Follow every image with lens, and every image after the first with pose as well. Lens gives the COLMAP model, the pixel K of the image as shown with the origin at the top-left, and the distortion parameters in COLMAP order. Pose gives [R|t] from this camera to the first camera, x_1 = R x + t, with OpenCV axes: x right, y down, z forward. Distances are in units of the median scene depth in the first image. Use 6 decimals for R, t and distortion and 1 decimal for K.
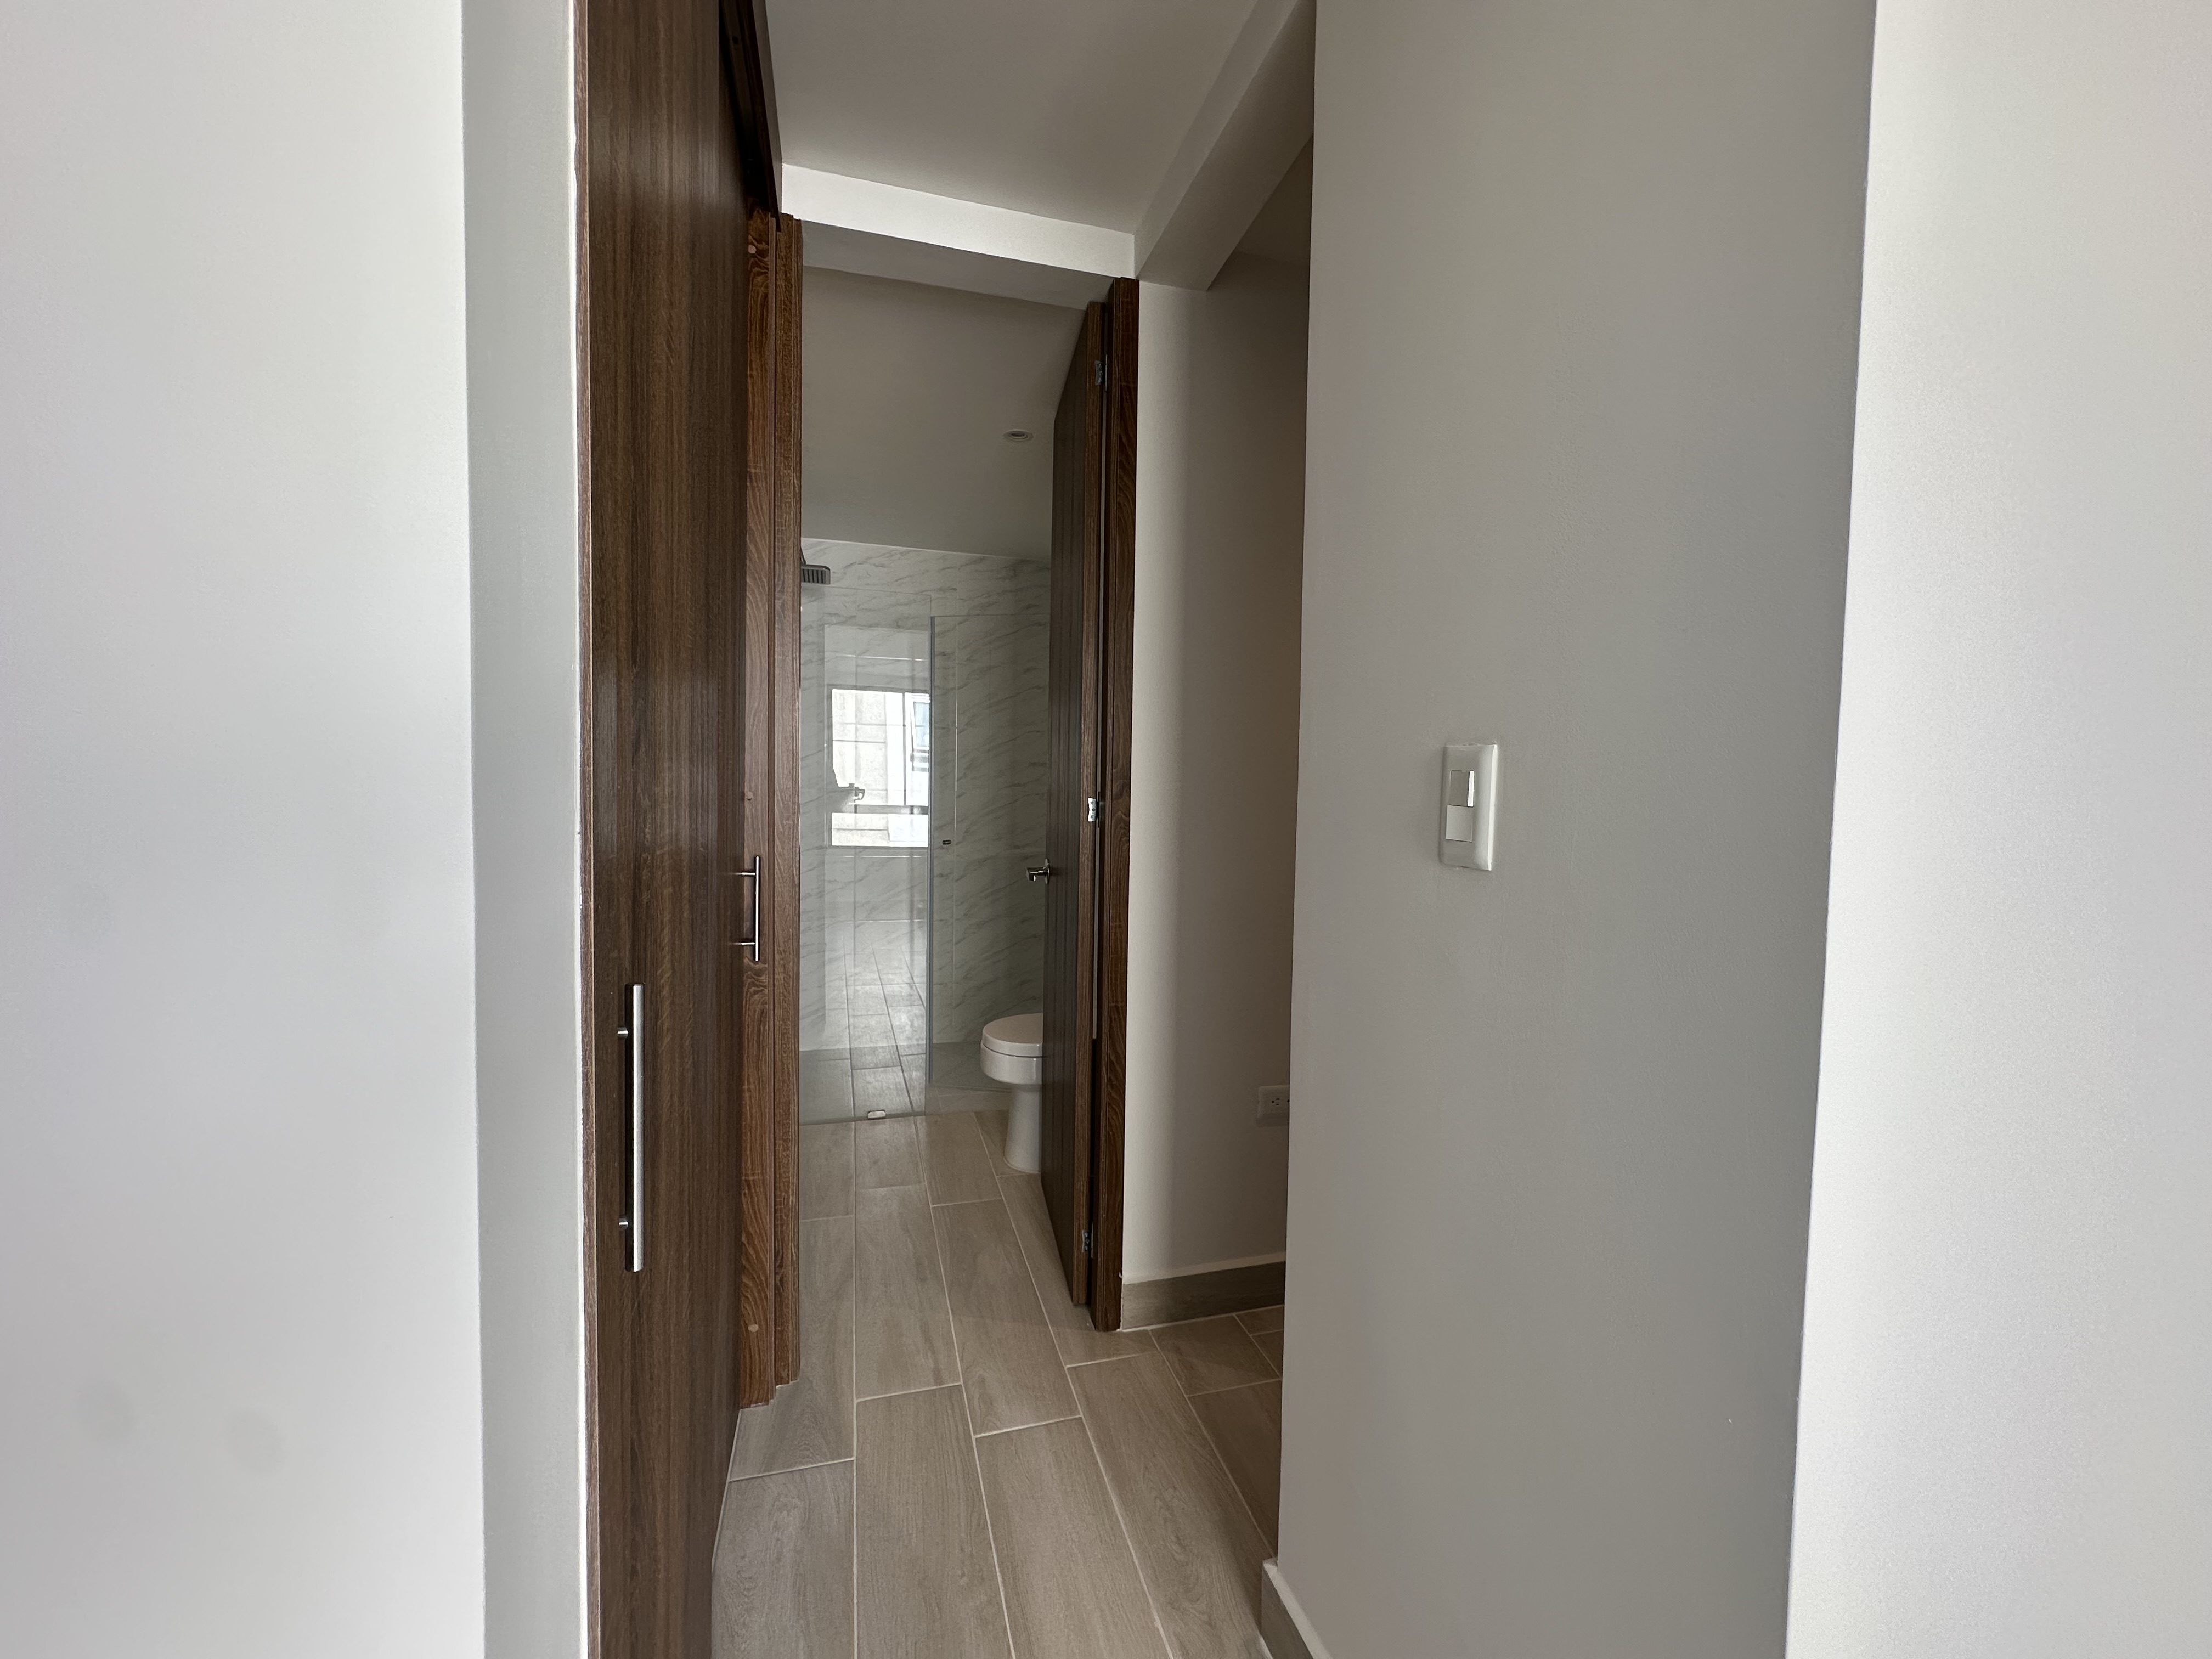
lens RADIAL K [[881.1, 0, 1108.1], [0, 881.1, 826.0], [0, 0, 1]] dist [-0.001993, 0.000204]
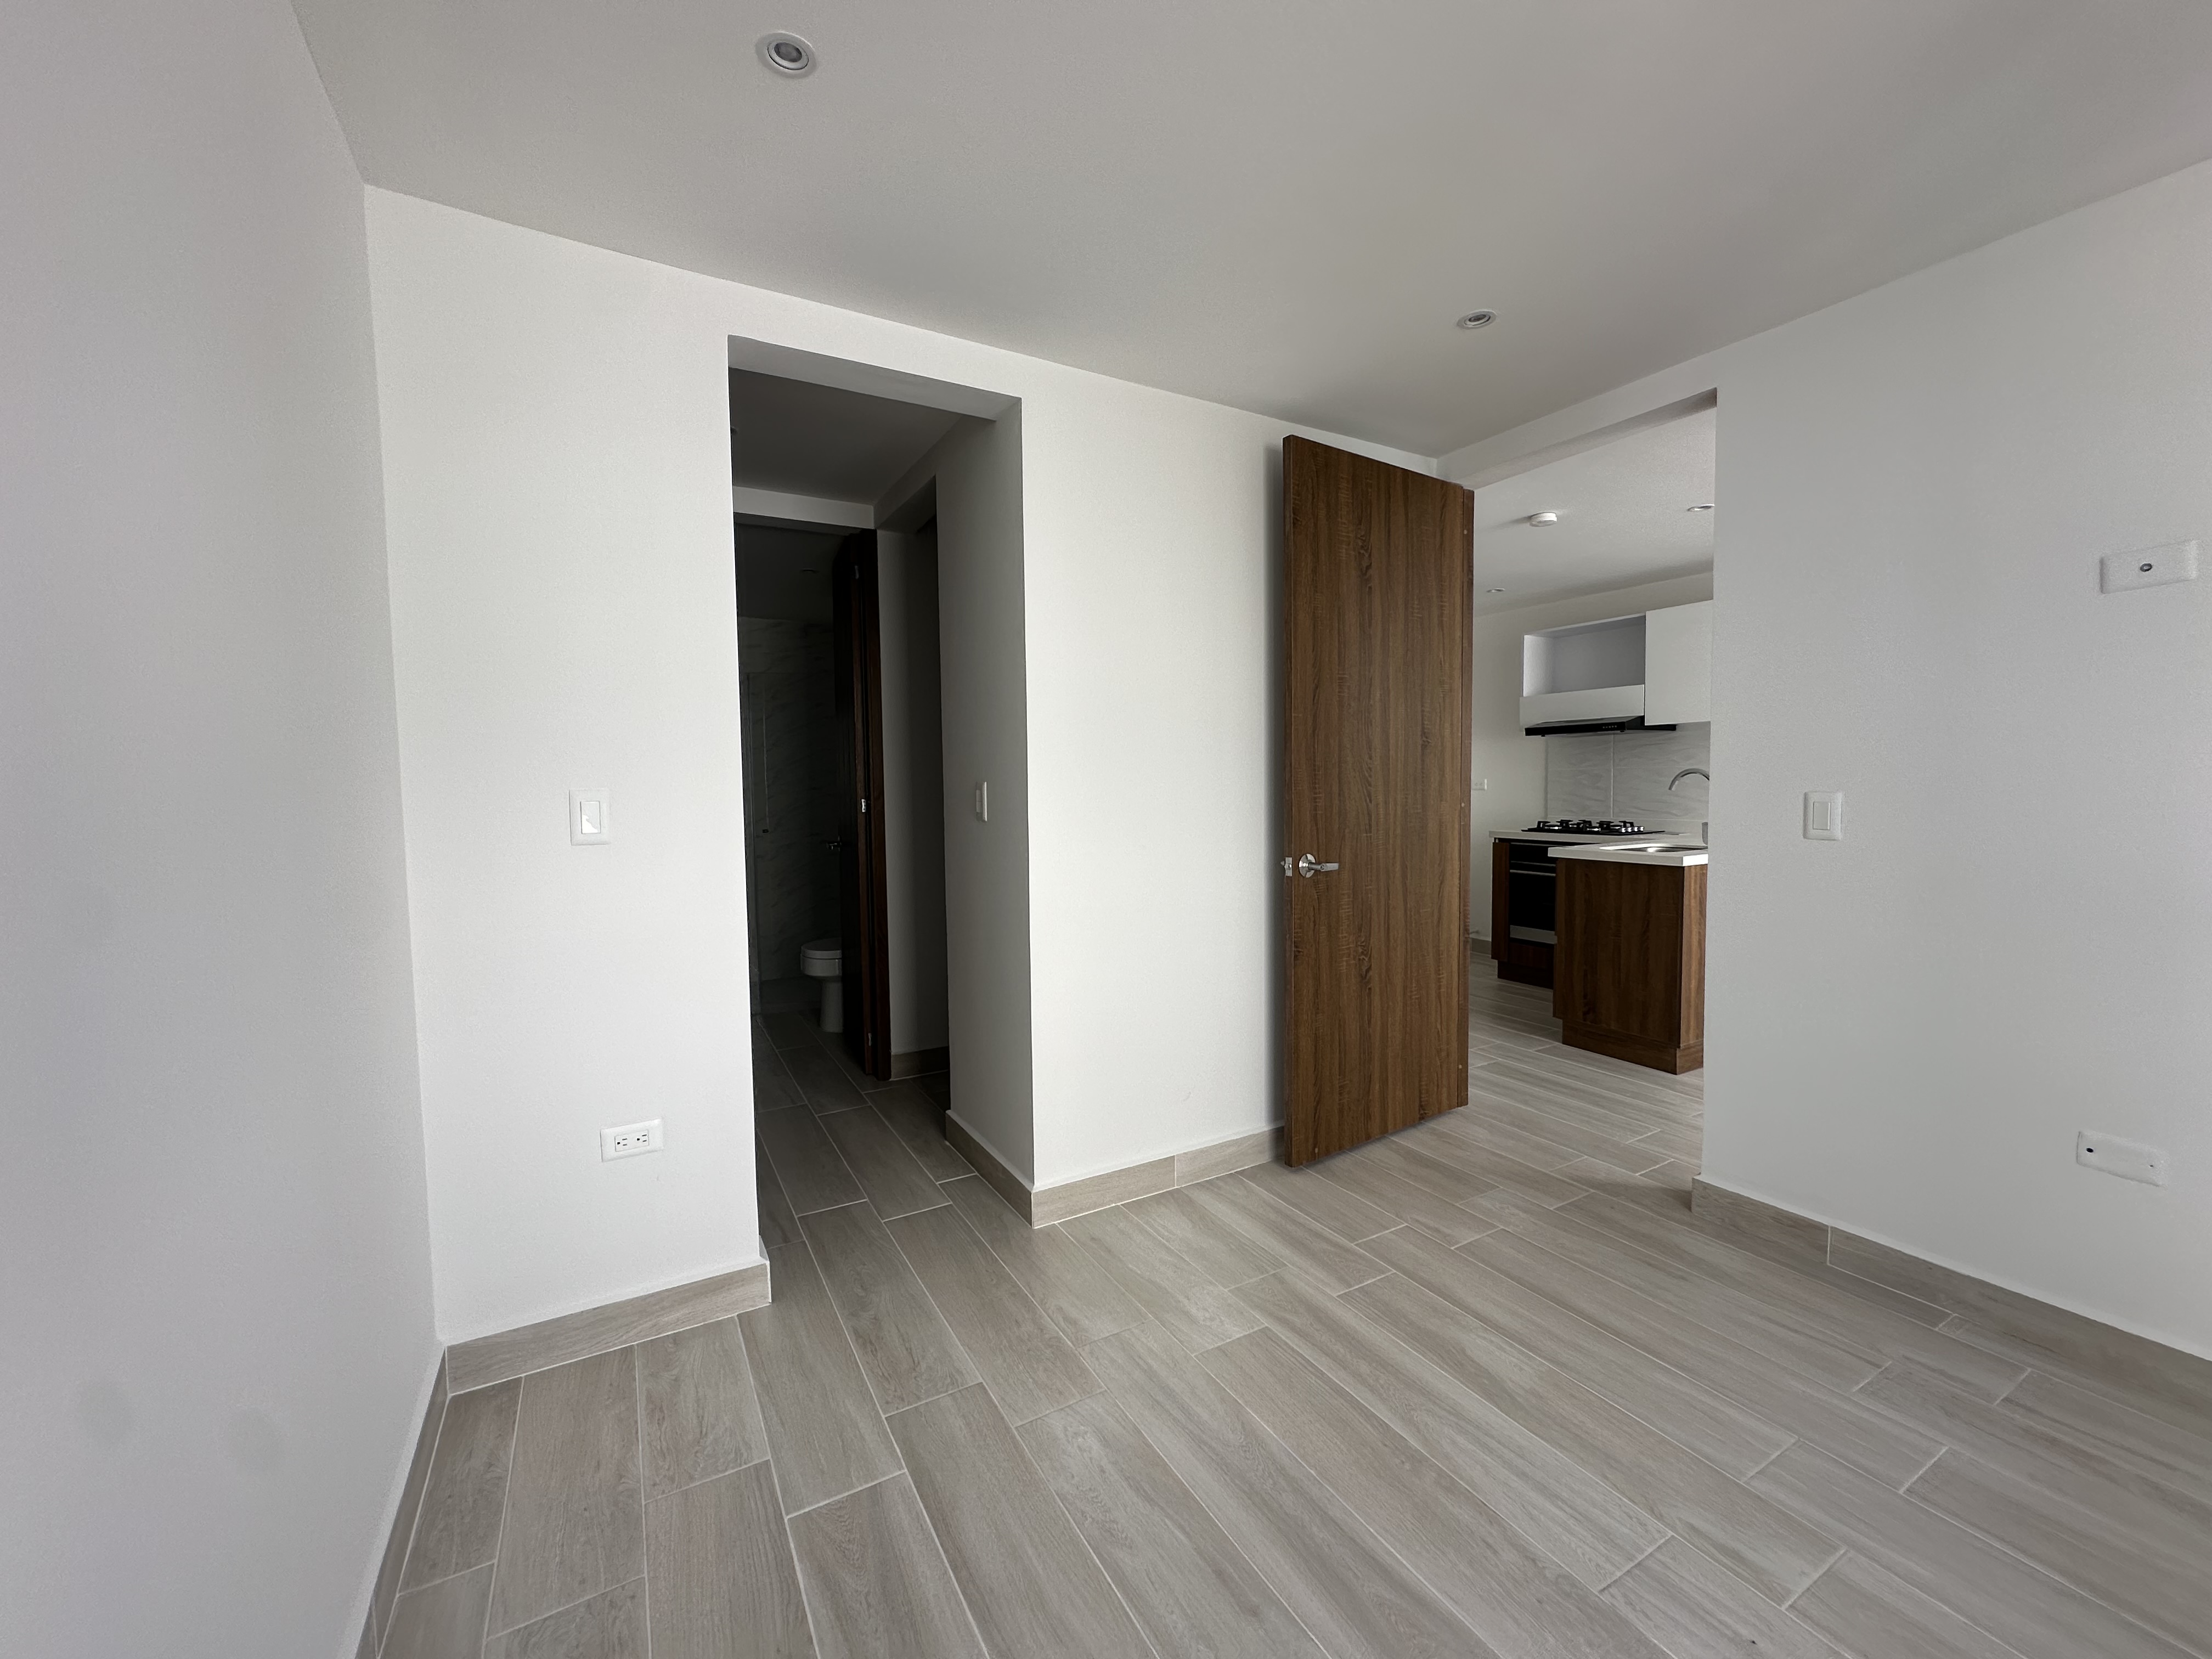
lens RADIAL K [[881.1, 0, 1108.1], [0, 881.1, 826.0], [0, 0, 1]] dist [-0.001993, 0.000204]
pose [[0.972673, -0.041580, 0.228425, 0.042080], [0.038935, 0.999112, 0.016076, 0.010556], [-0.228891, -0.006743, 0.973429, -0.687391]]
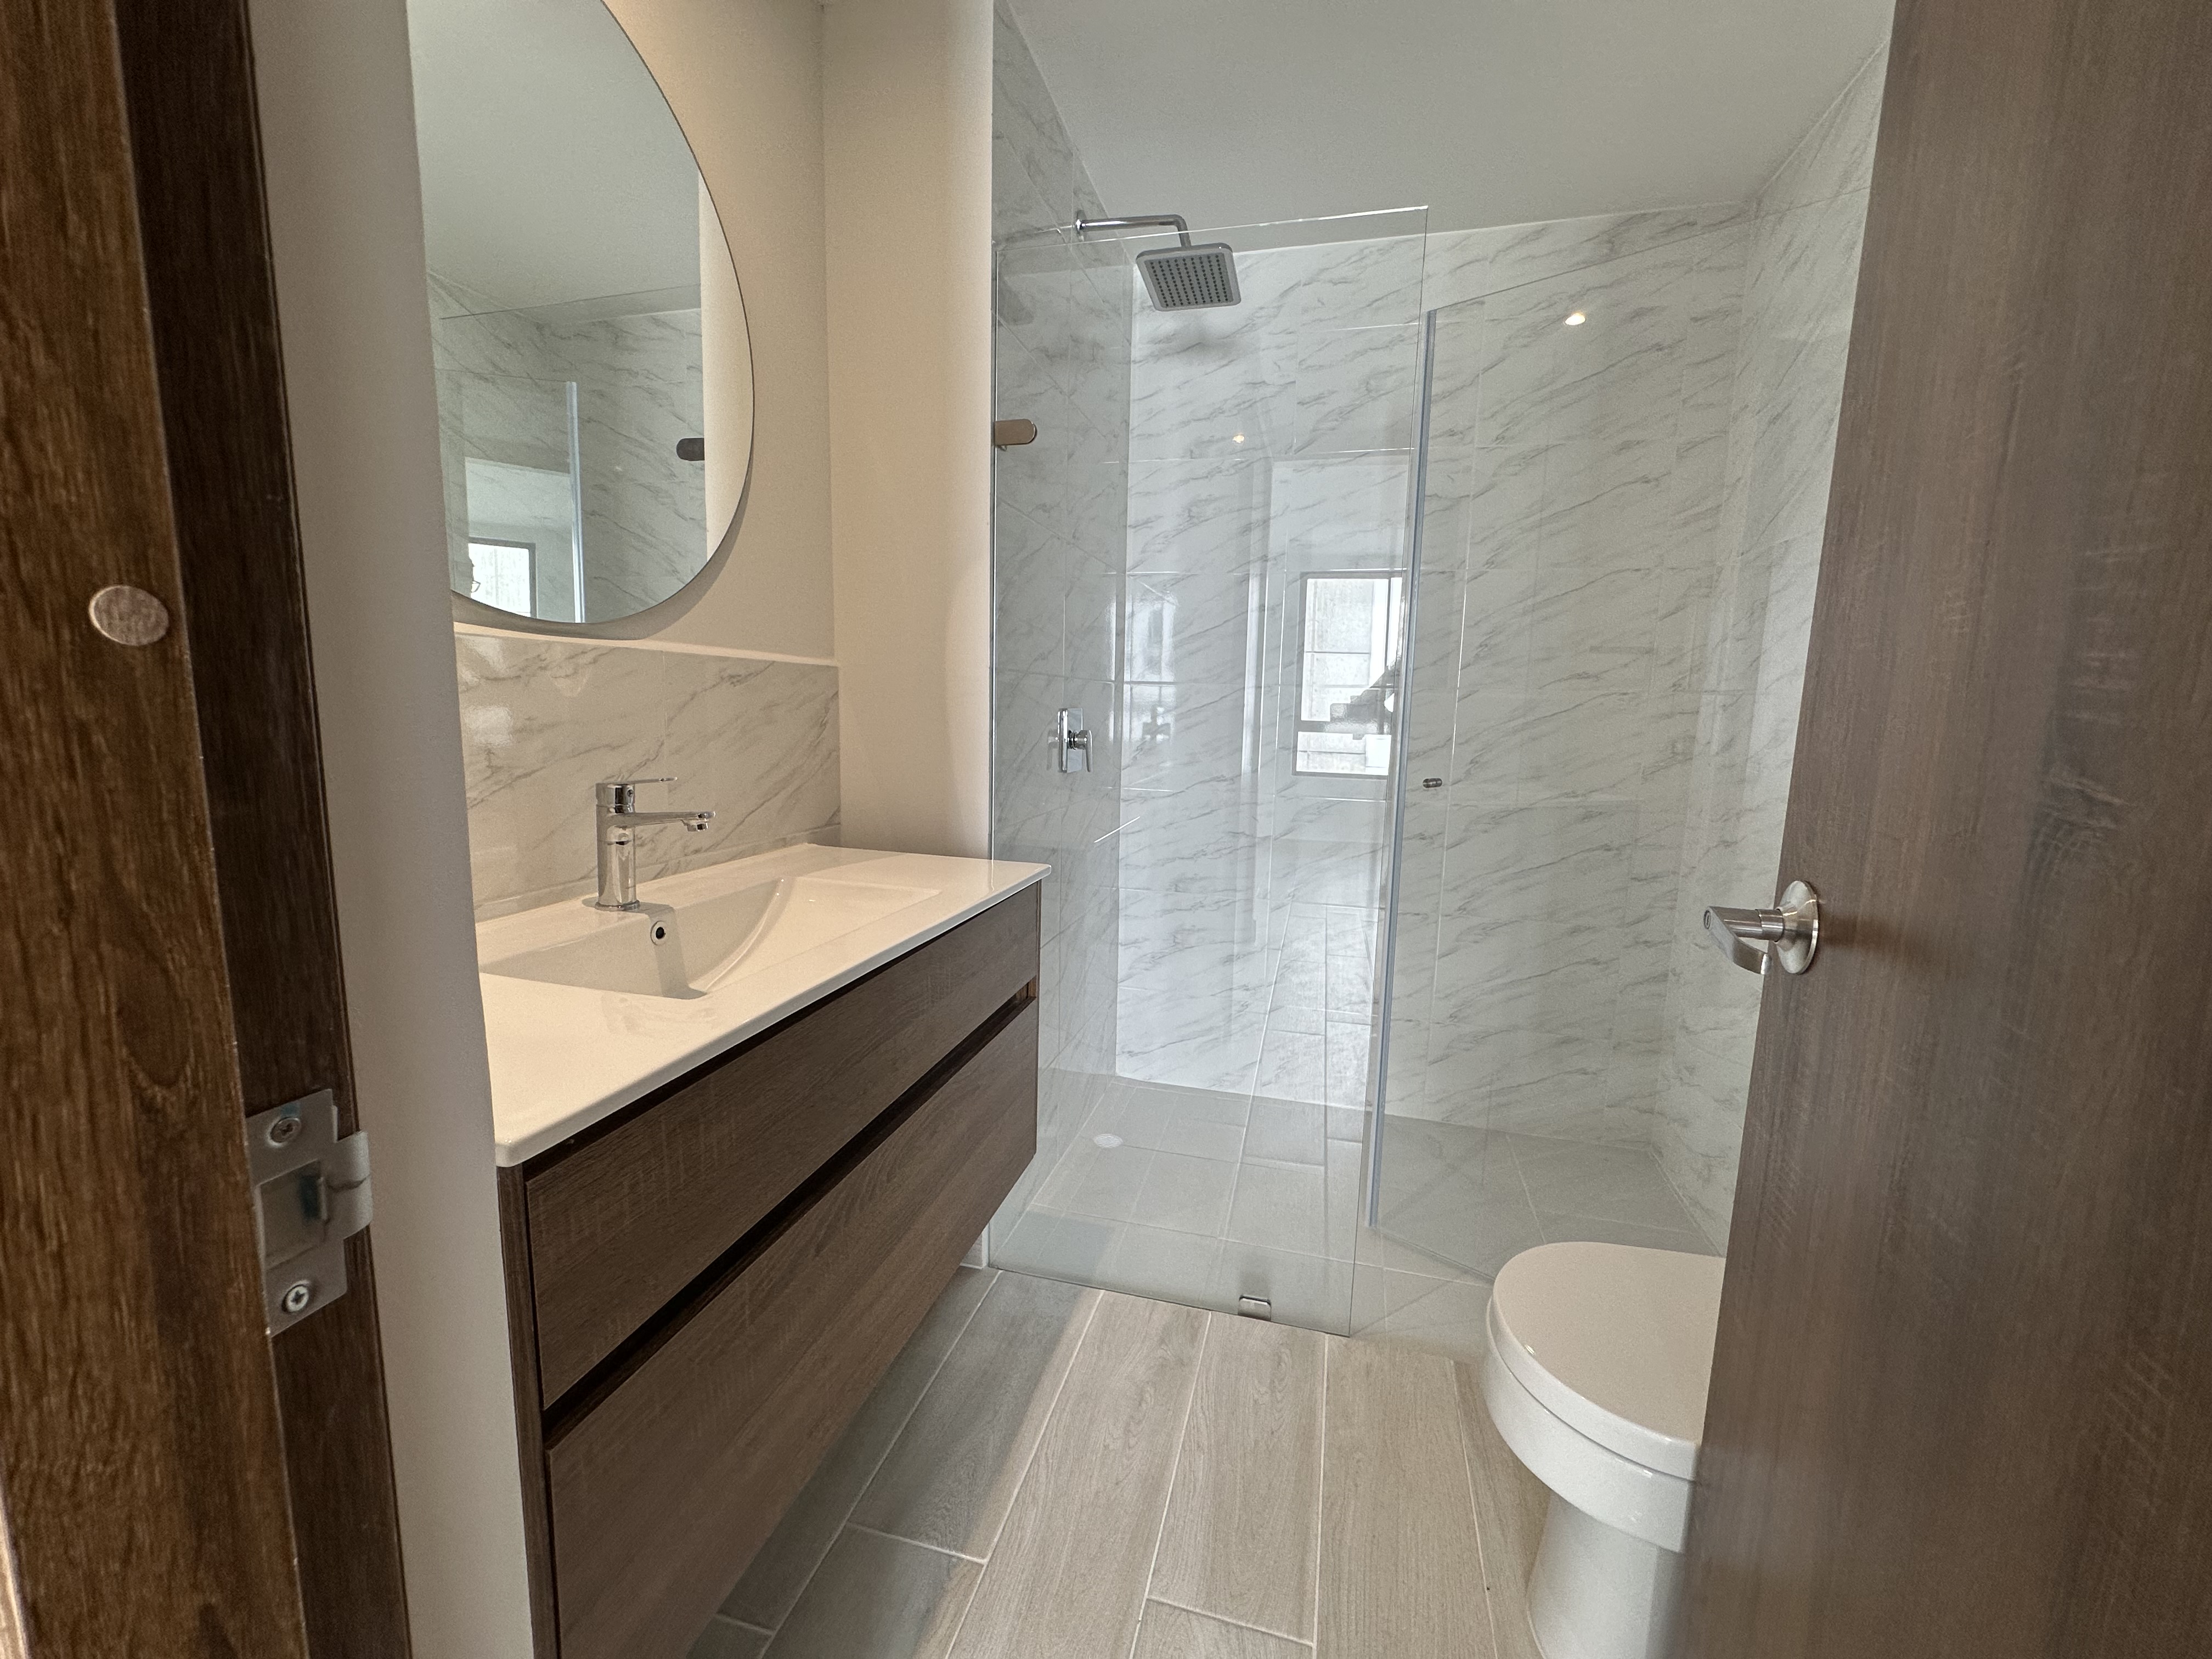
lens RADIAL K [[881.1, 0, 1108.1], [0, 881.1, 826.0], [0, 0, 1]] dist [-0.001993, 0.000204]
pose [[0.854395, 0.073295, -0.514429, -0.119030], [-0.028572, 0.995131, 0.094329, 0.002466], [0.518838, -0.065896, 0.852329, 0.696217]]
